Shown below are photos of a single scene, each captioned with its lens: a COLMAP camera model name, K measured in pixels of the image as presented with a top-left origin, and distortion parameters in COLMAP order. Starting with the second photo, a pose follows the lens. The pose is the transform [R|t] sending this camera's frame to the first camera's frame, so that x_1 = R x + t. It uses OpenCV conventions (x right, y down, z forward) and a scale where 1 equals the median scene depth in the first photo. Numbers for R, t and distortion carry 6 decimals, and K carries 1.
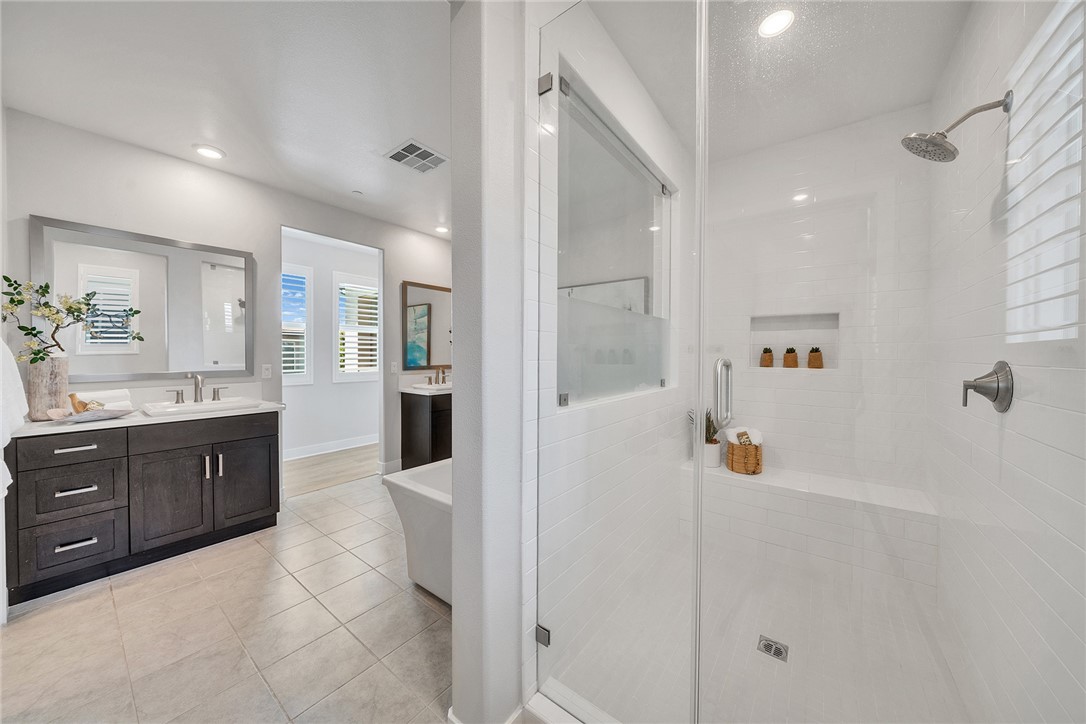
lens RADIAL K [[372.0, 0, 542.5], [0, 372.0, 357.4], [0, 0, 1]] dist [0.000930, 0.000017]
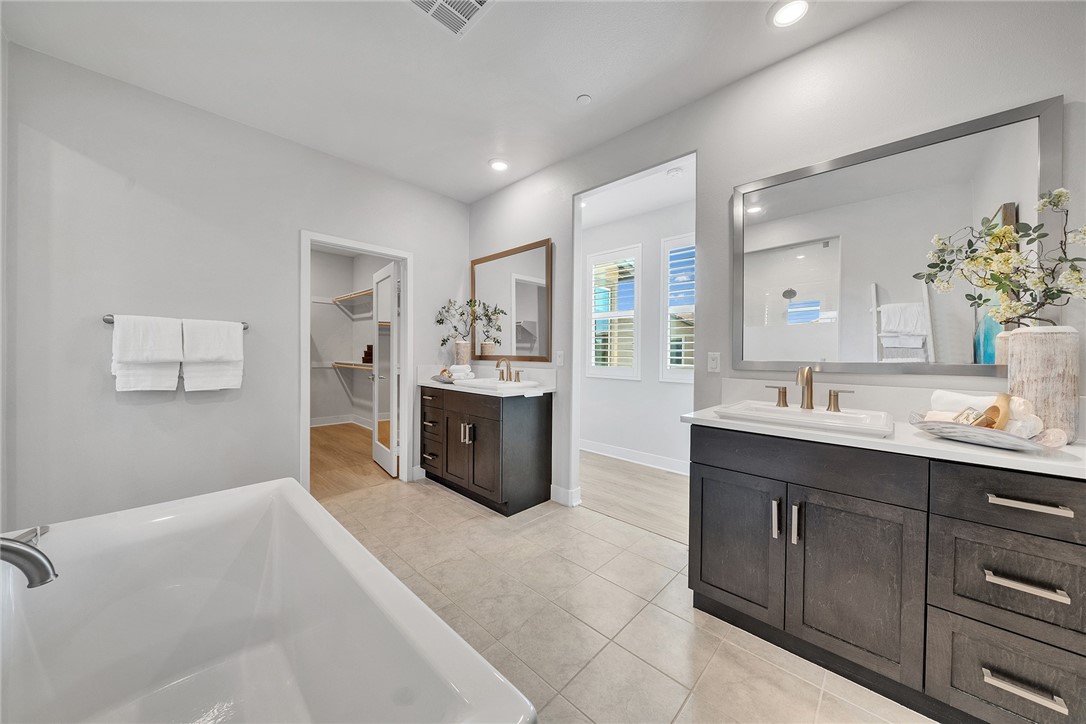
lens RADIAL K [[372.0, 0, 541.1], [0, 372.0, 355.1], [0, 0, 1]] dist [0.000930, 0.000017]
pose [[-0.122166, 0.000963, -0.992509, 0.201128], [-0.021287, 0.999767, 0.003590, 0.027040], [0.992281, 0.021567, -0.122117, 1.079335]]
